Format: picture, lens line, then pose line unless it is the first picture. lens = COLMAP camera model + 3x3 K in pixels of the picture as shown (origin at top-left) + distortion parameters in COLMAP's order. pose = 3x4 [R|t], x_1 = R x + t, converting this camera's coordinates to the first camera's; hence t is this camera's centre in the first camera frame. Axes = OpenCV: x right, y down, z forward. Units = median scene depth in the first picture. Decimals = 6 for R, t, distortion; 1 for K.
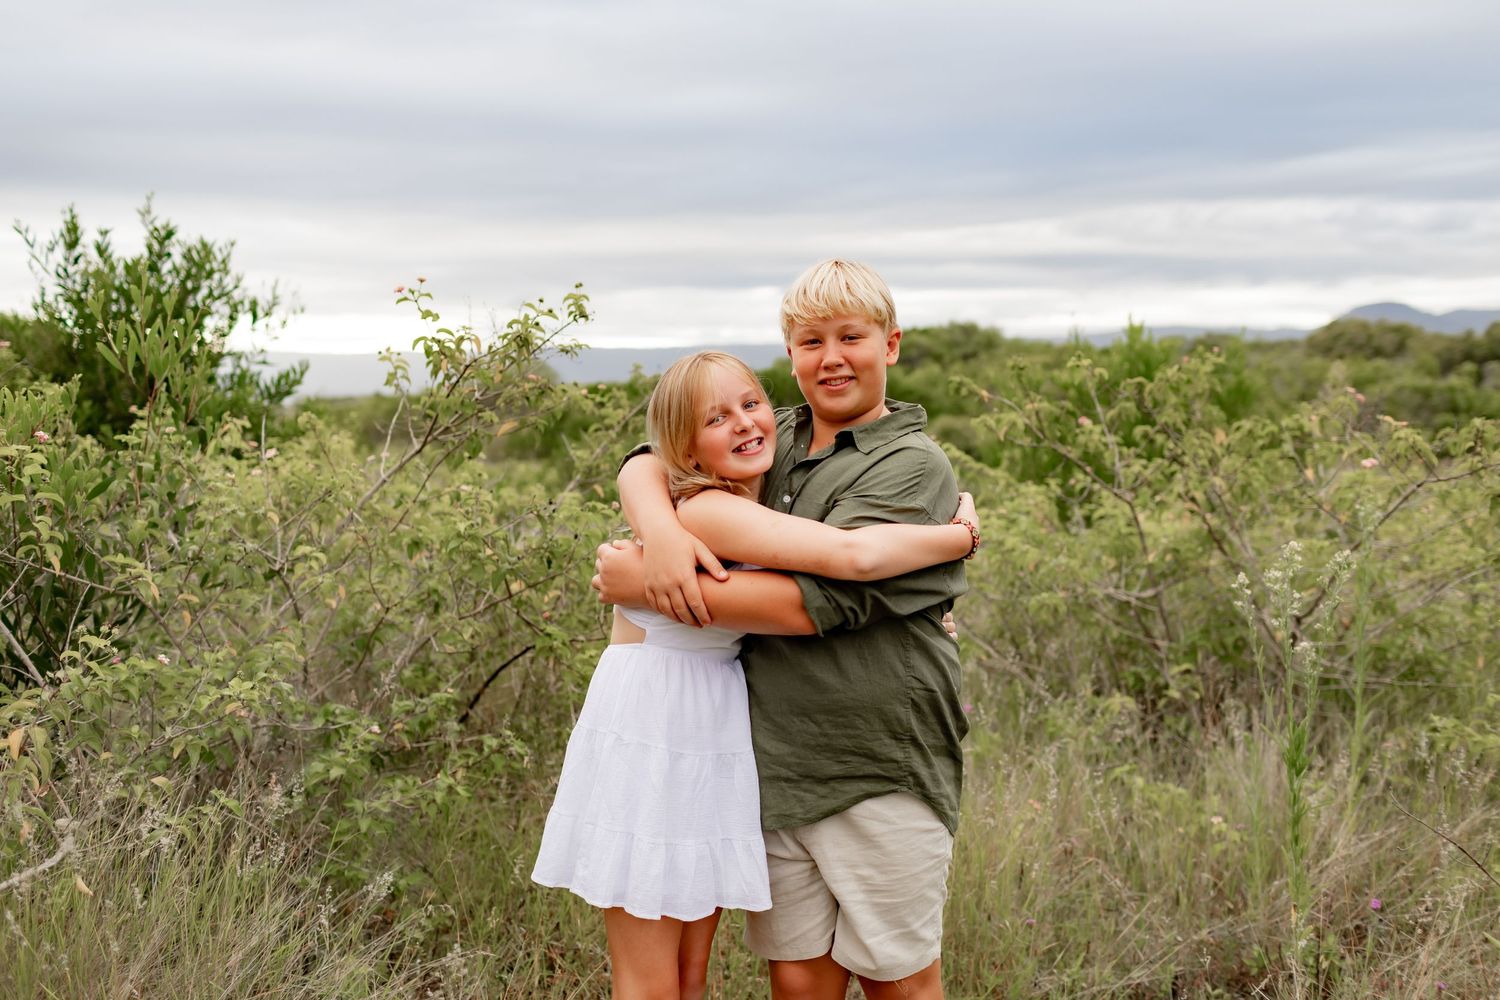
lens RADIAL K [[1464.2, 0, 750.0], [0, 1464.2, 500.0], [0, 0, 1]] dist [-0.001984, 0.010427]
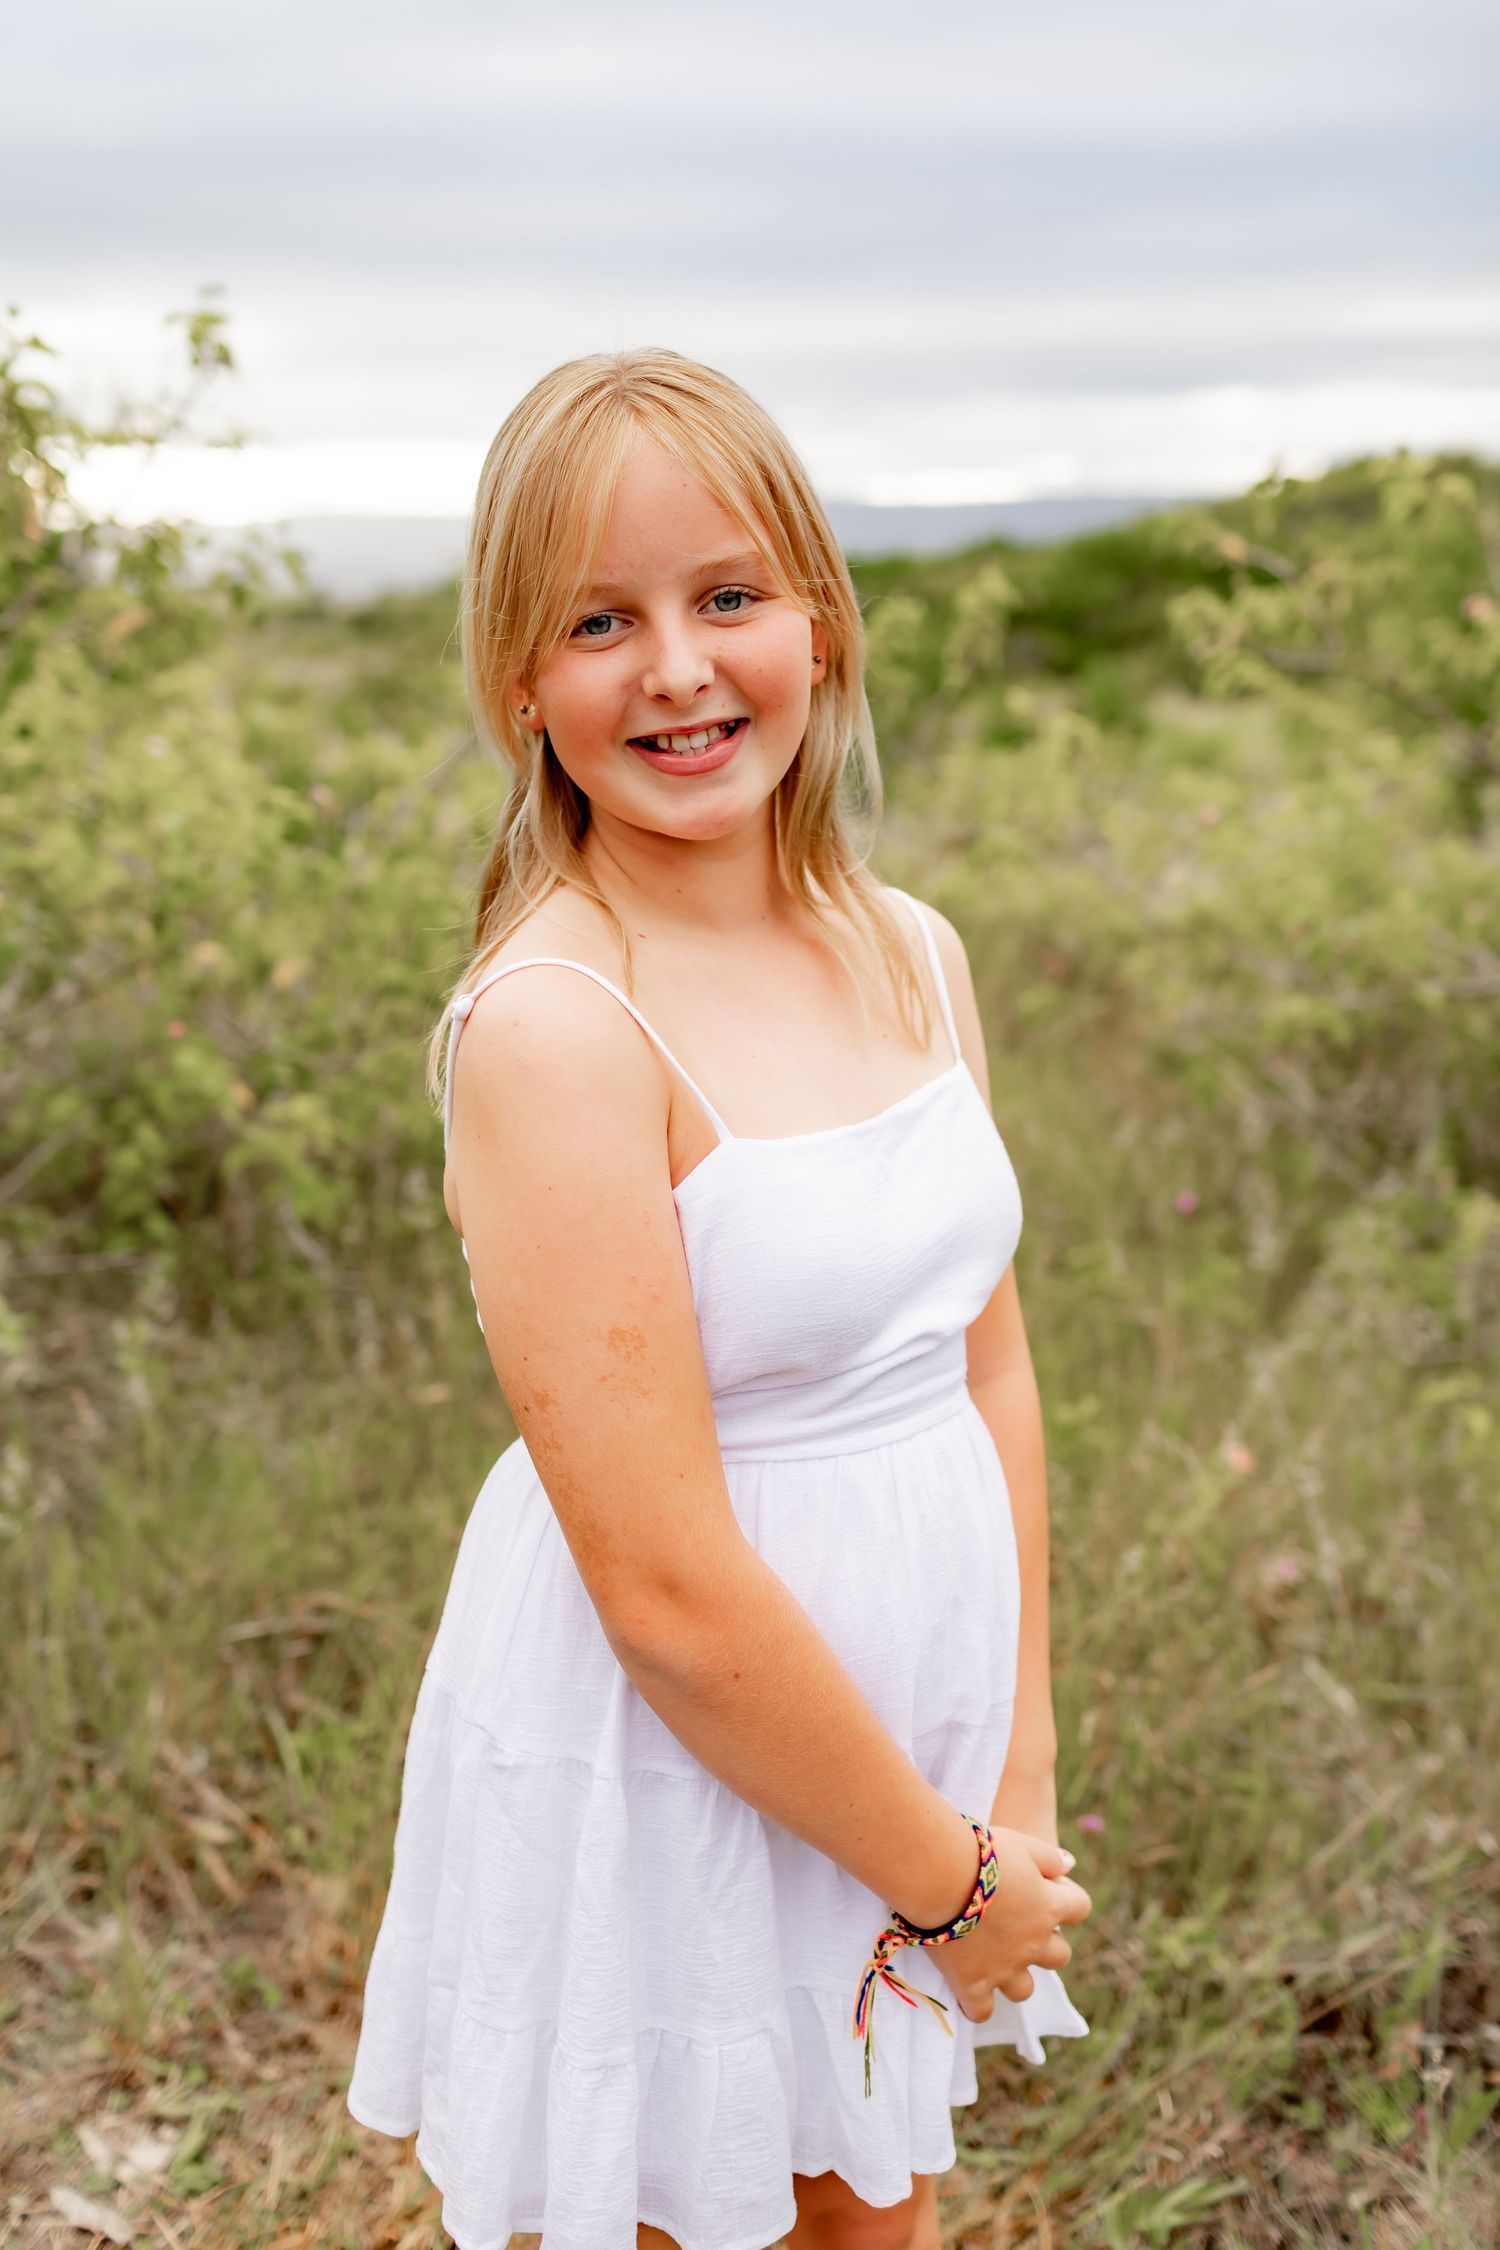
lens RADIAL K [[2170.0, 0, 748.4], [0, 2170.0, 1138.1], [0, 0, 1]] dist [0.005220, 0.018980]
pose [[0.985786, 0.037381, -0.163797, 0.146014], [-0.007380, 0.983627, 0.180064, -0.013646], [0.167847, -0.176296, 0.969921, 0.317355]]
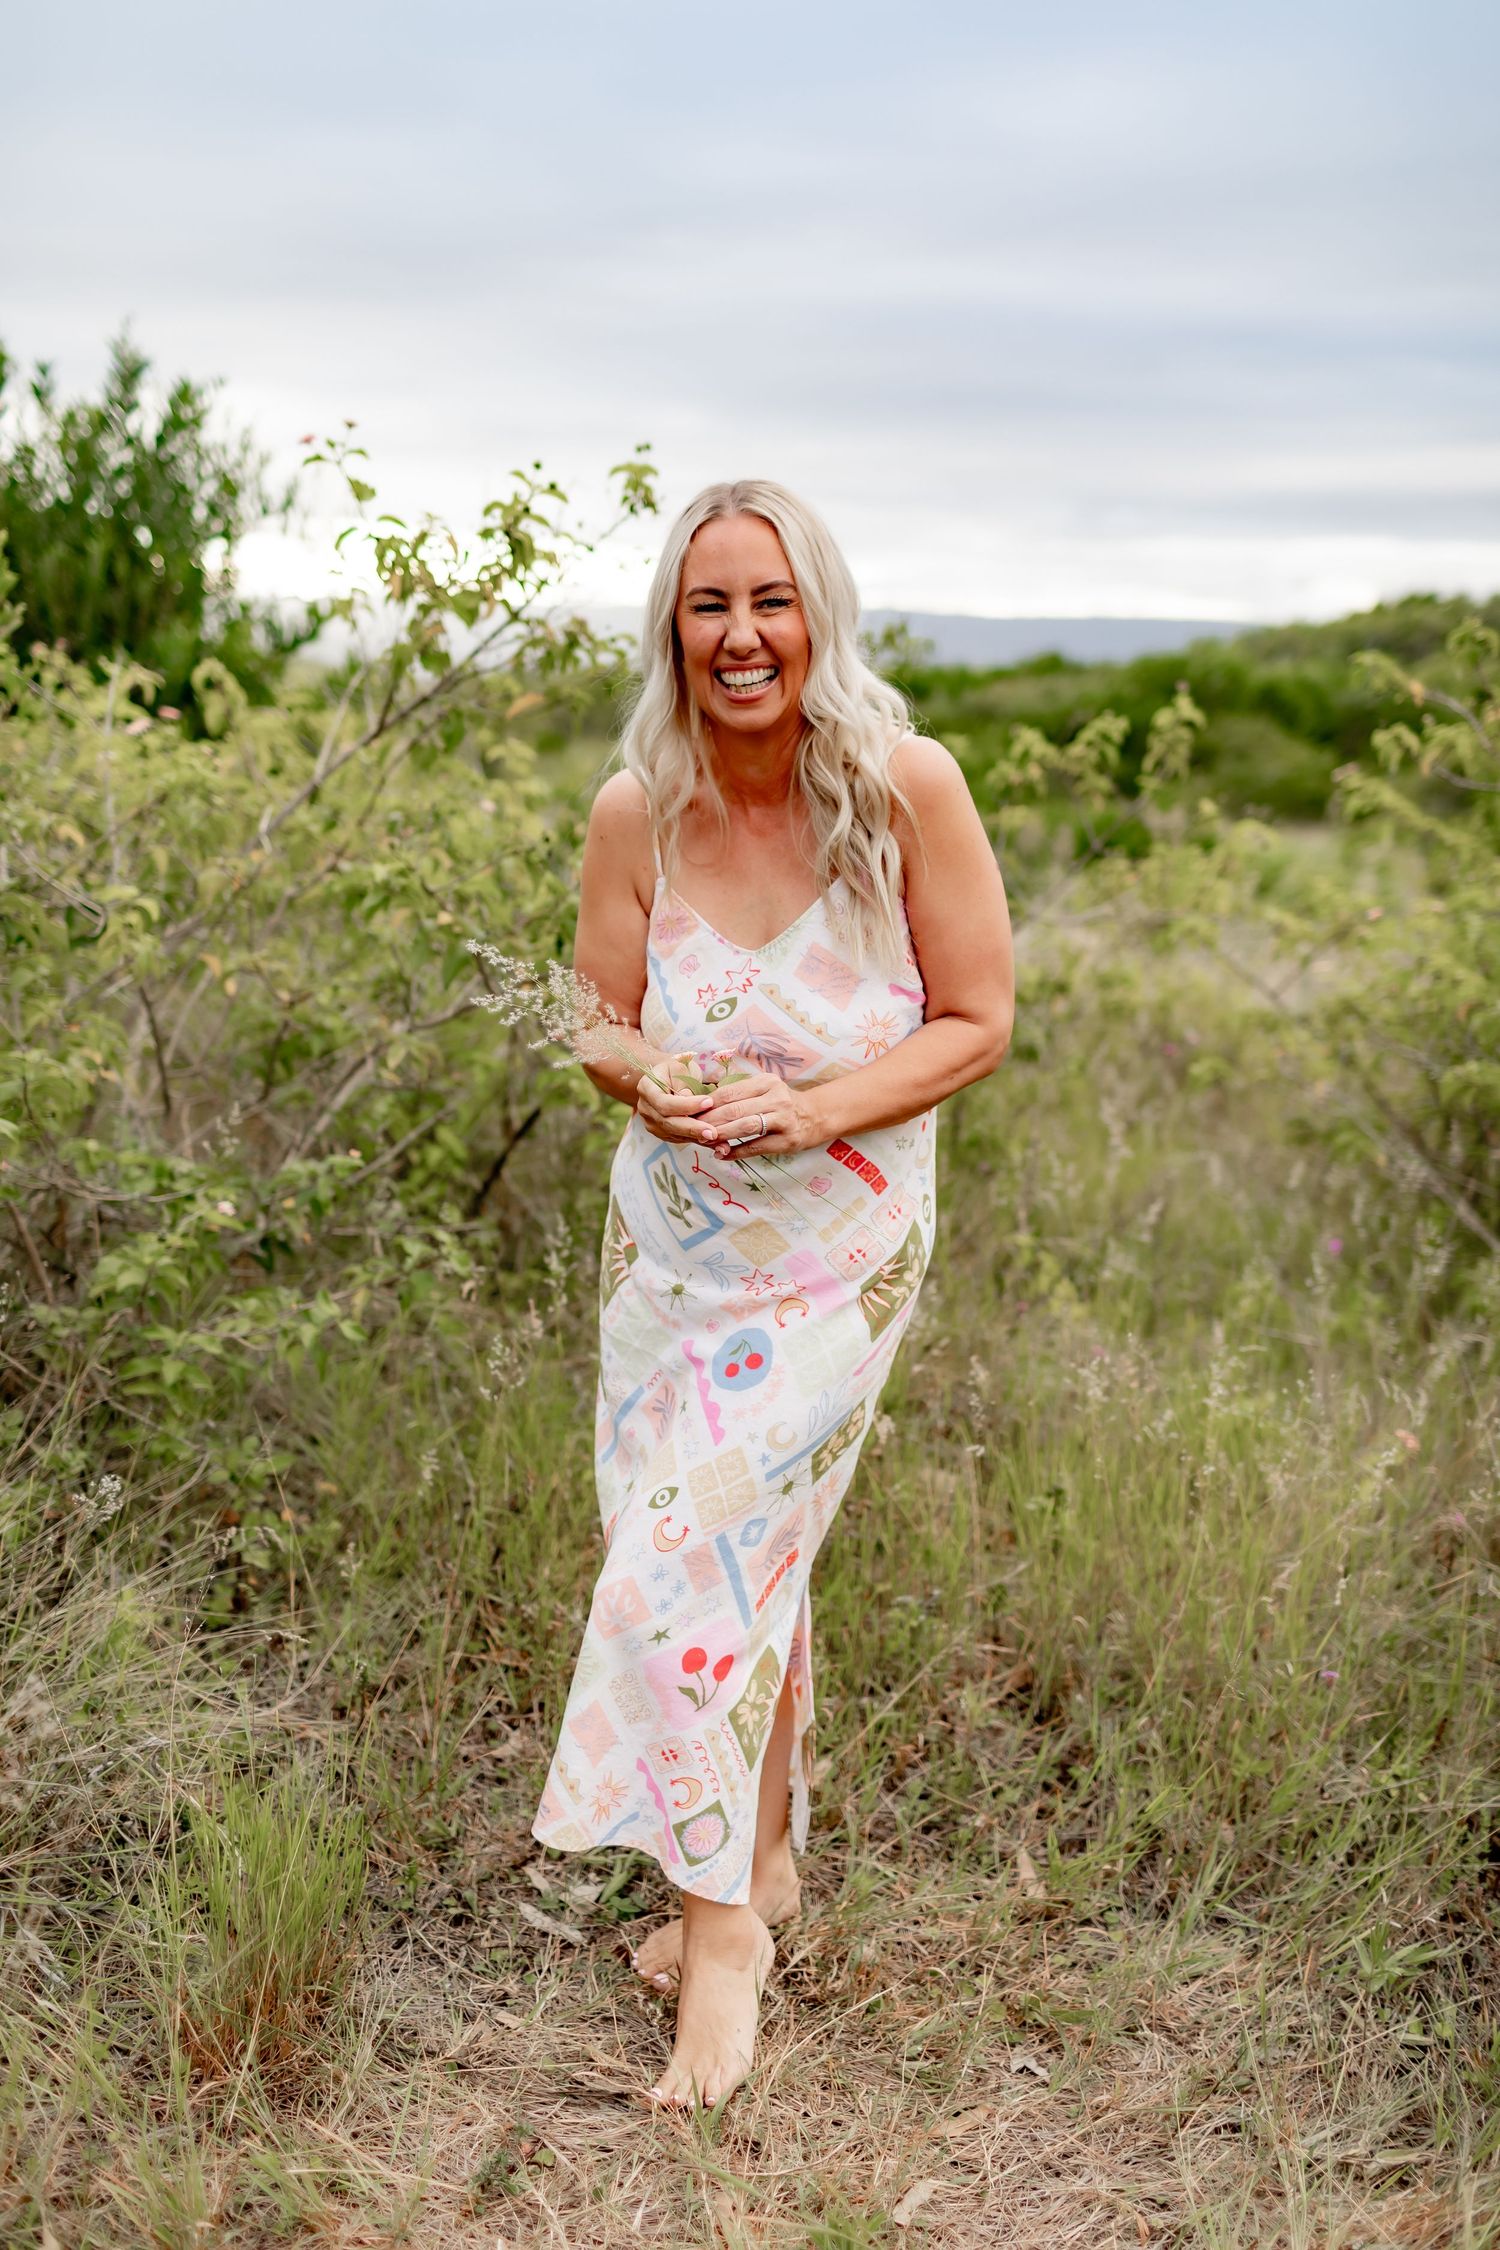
lens RADIAL K [[2170.0, 0, 748.4], [0, 2170.0, 1138.1], [0, 0, 1]] dist [0.005220, 0.018980]
pose [[0.980992, 0.086376, -0.173764, 0.080137], [-0.062450, 0.988358, 0.138738, -0.004325], [0.183725, -0.125250, 0.974965, 0.157663]]
